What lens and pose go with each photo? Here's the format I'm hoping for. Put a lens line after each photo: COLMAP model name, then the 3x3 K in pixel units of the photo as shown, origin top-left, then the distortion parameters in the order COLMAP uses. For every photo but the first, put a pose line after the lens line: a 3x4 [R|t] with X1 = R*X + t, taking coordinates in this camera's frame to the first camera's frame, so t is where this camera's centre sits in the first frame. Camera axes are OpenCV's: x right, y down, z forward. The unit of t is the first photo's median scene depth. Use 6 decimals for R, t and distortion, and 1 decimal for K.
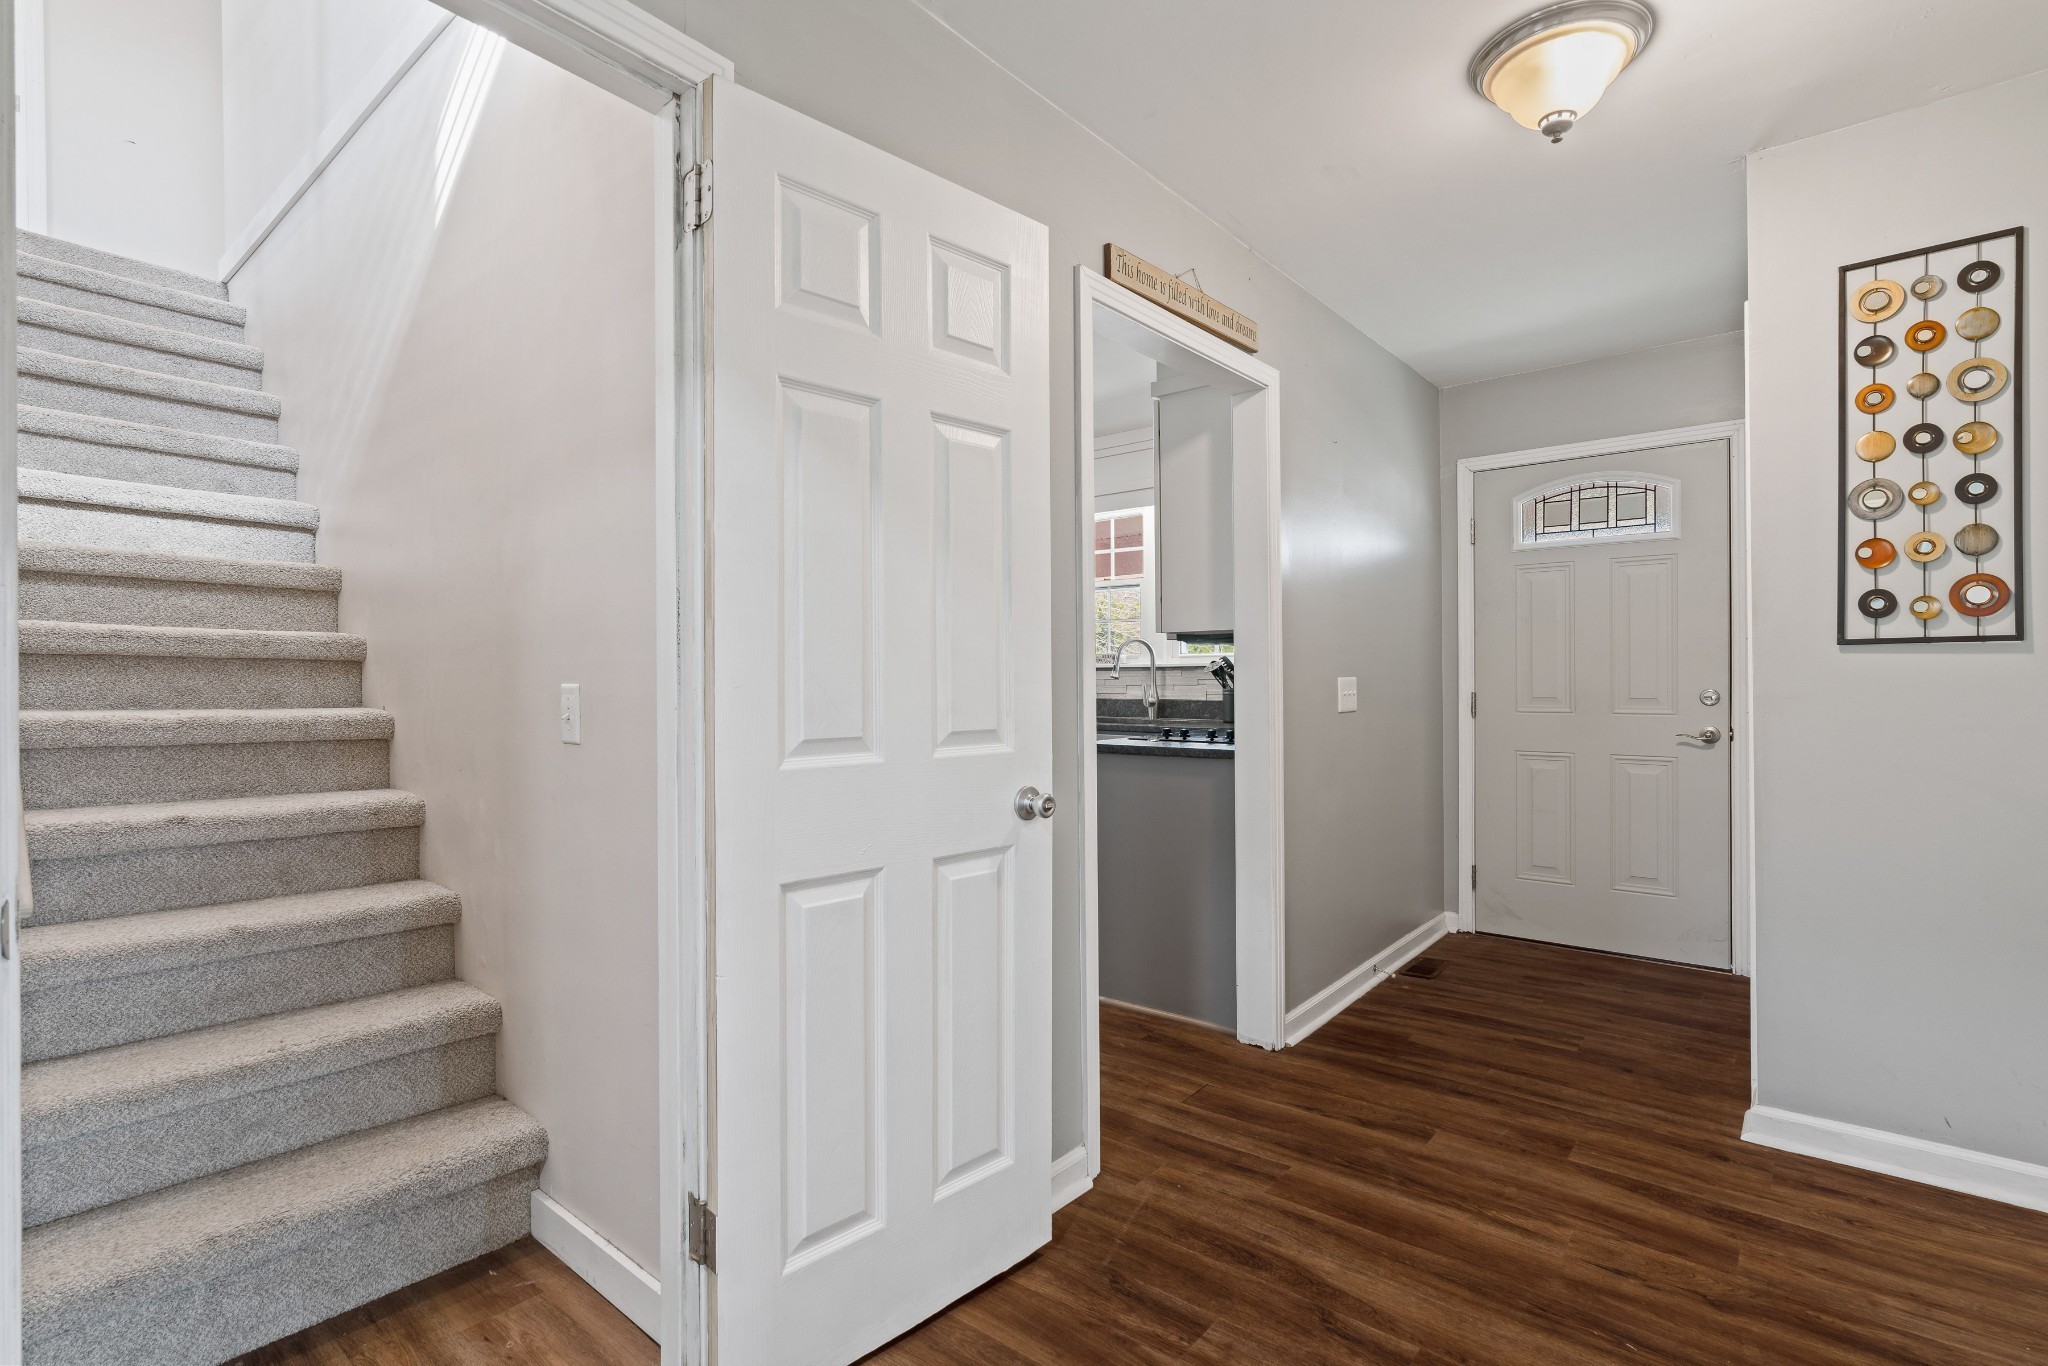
lens RADIAL K [[961.0, 0, 1035.5], [0, 961.0, 678.0], [0, 0, 1]] dist [-0.001402, 0.002797]
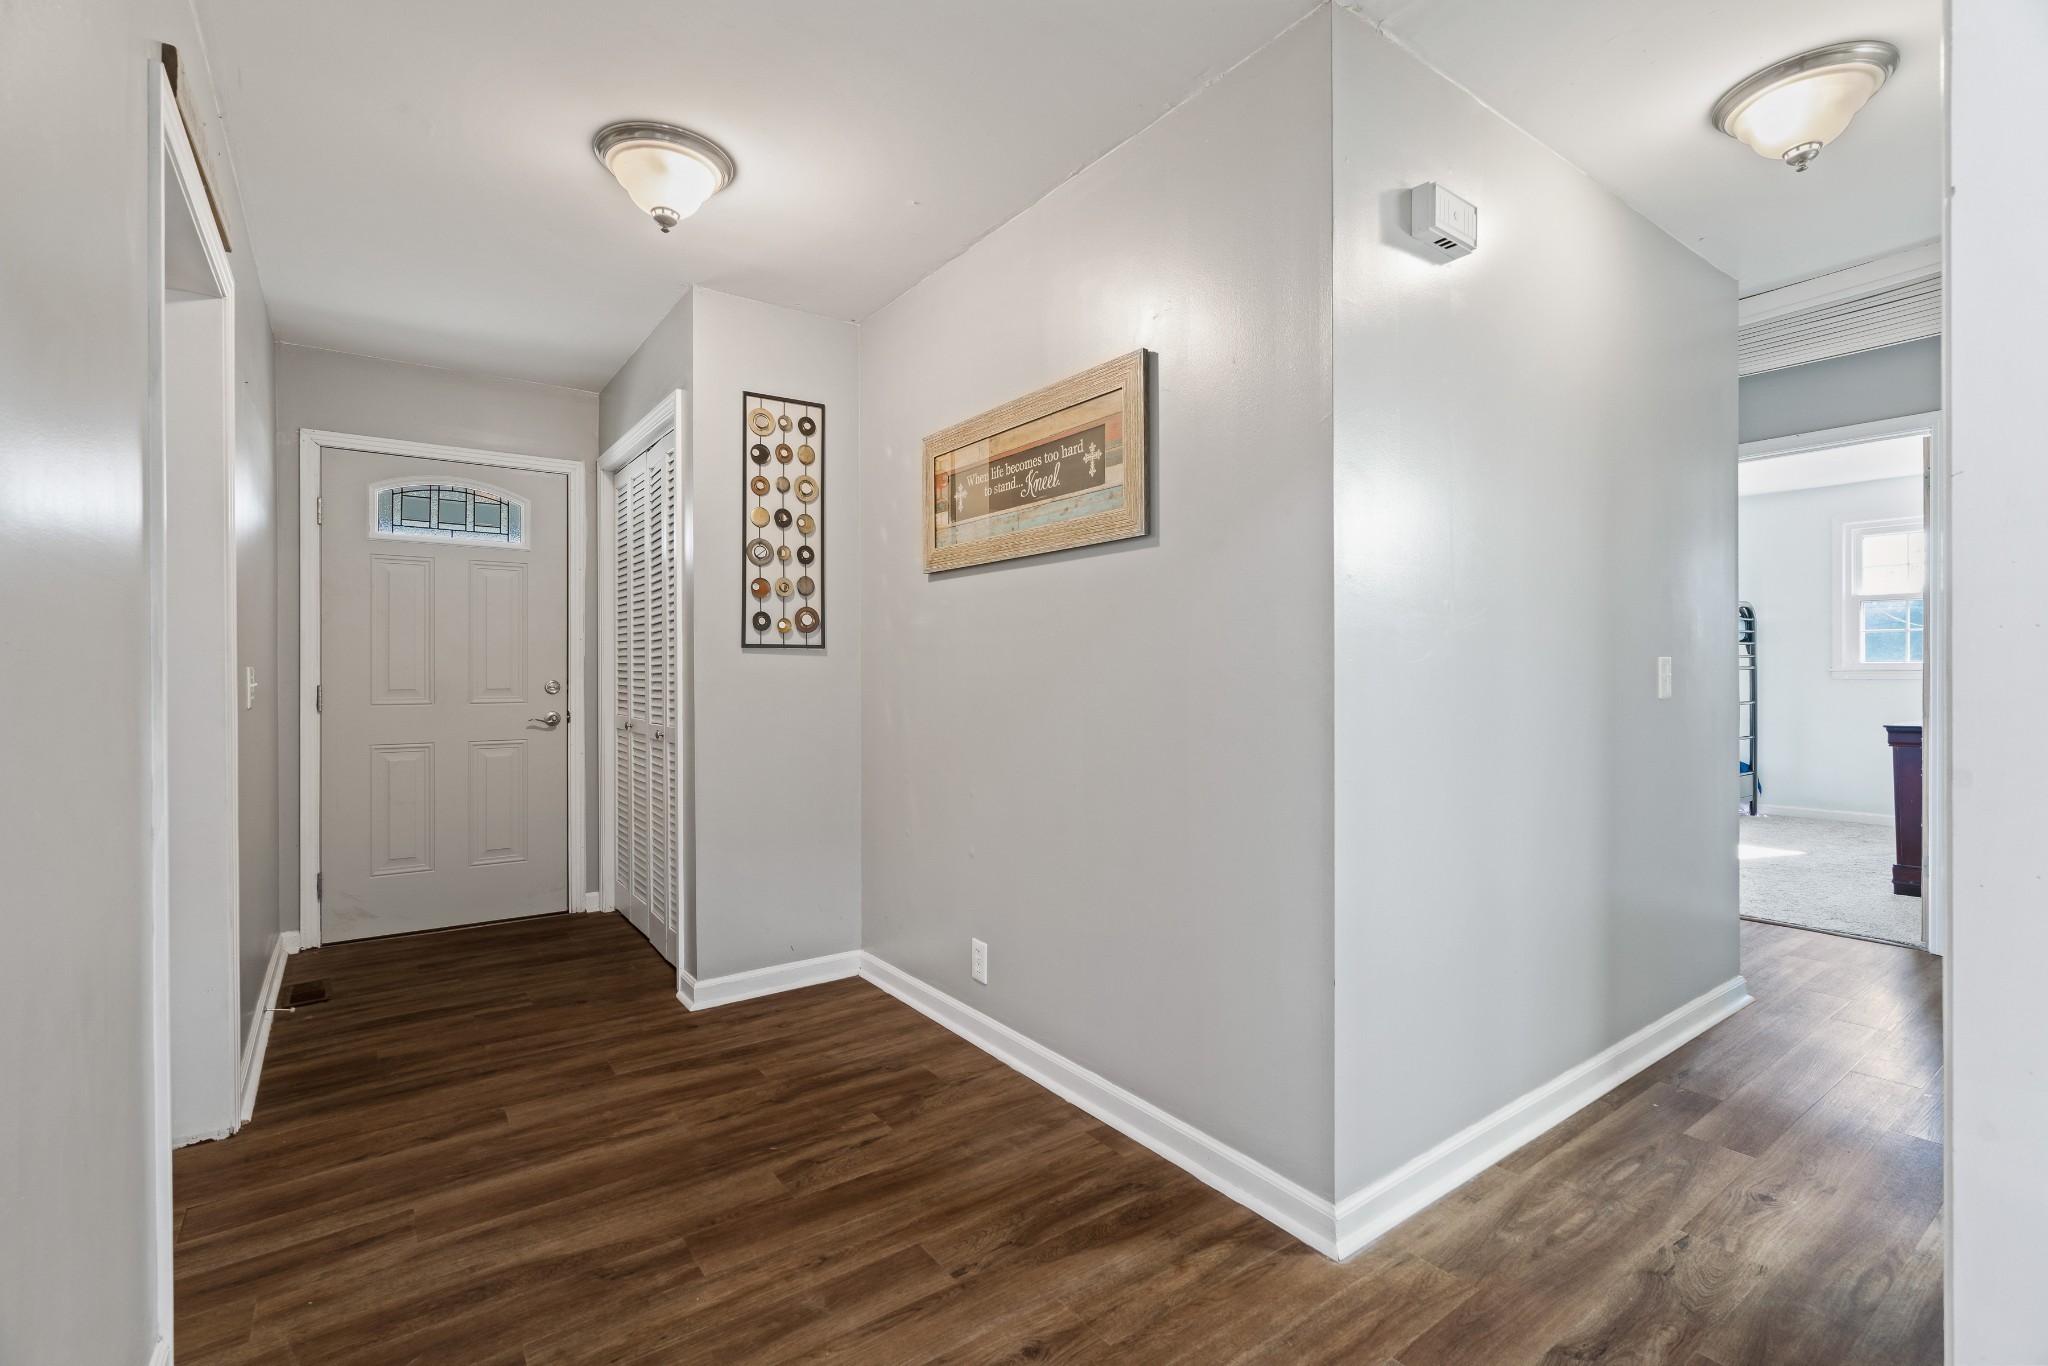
lens RADIAL K [[931.5, 0, 1021.8], [0, 931.5, 671.5], [0, 0, 1]] dist [-0.001613, 0.002232]
pose [[0.256225, 0.004776, 0.966605, -0.442480], [-0.002255, 0.999988, -0.004343, 0.007260], [-0.966615, -0.001067, 0.256232, 0.229326]]
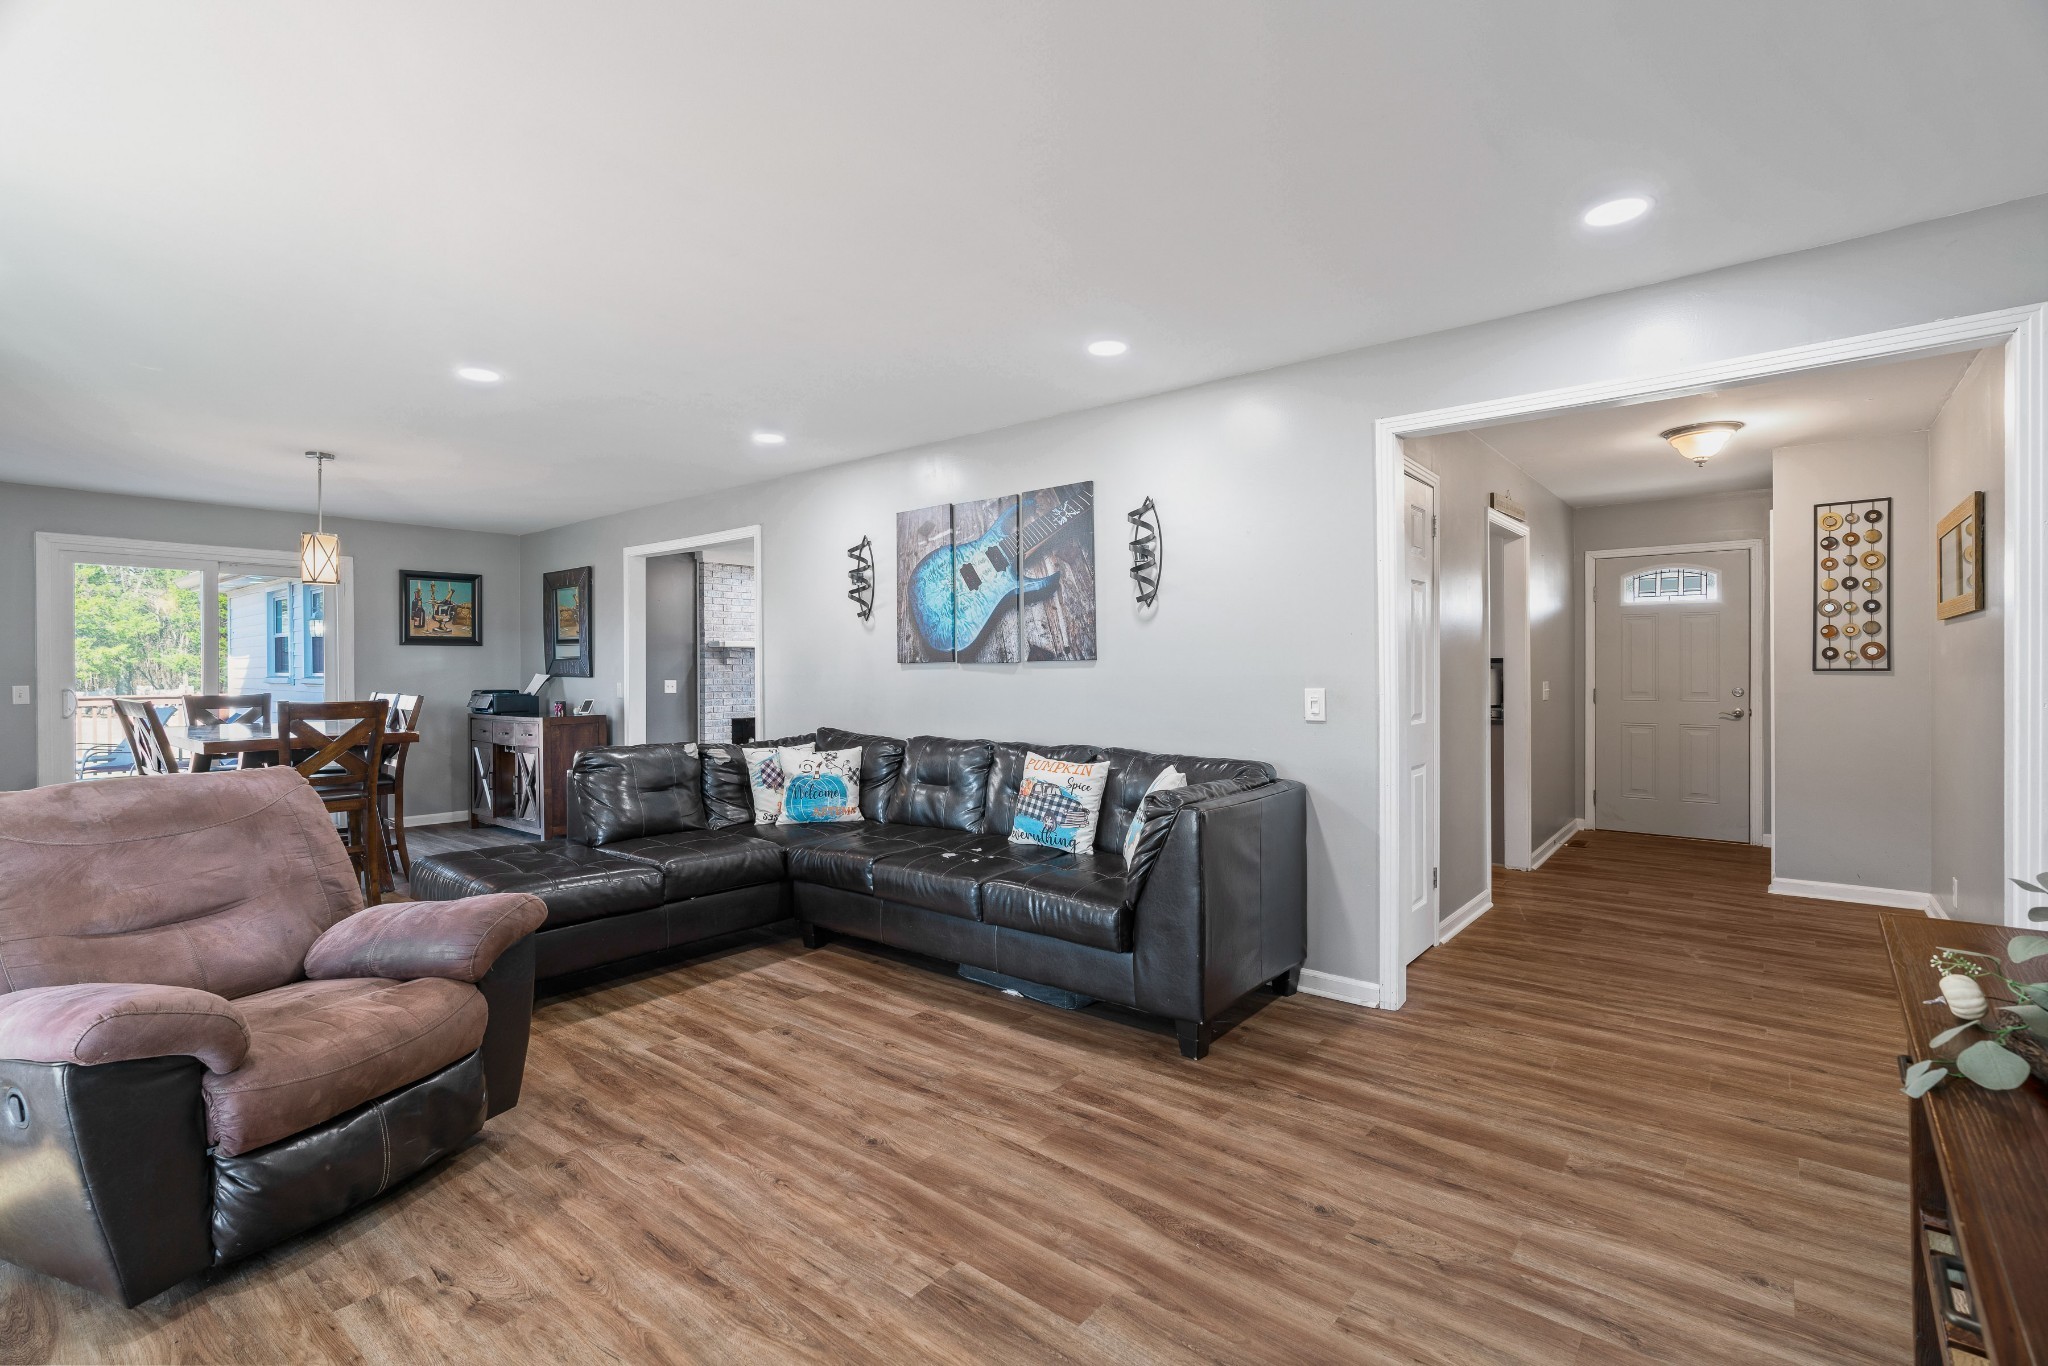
lens RADIAL K [[931.5, 0, 1031.1], [0, 931.5, 673.7], [0, 0, 1]] dist [-0.001613, 0.002232]
pose [[0.999951, -0.001082, 0.009880, -1.064557], [0.001007, 0.999971, 0.007532, -0.048478], [-0.009888, -0.007521, 0.999923, -1.217143]]
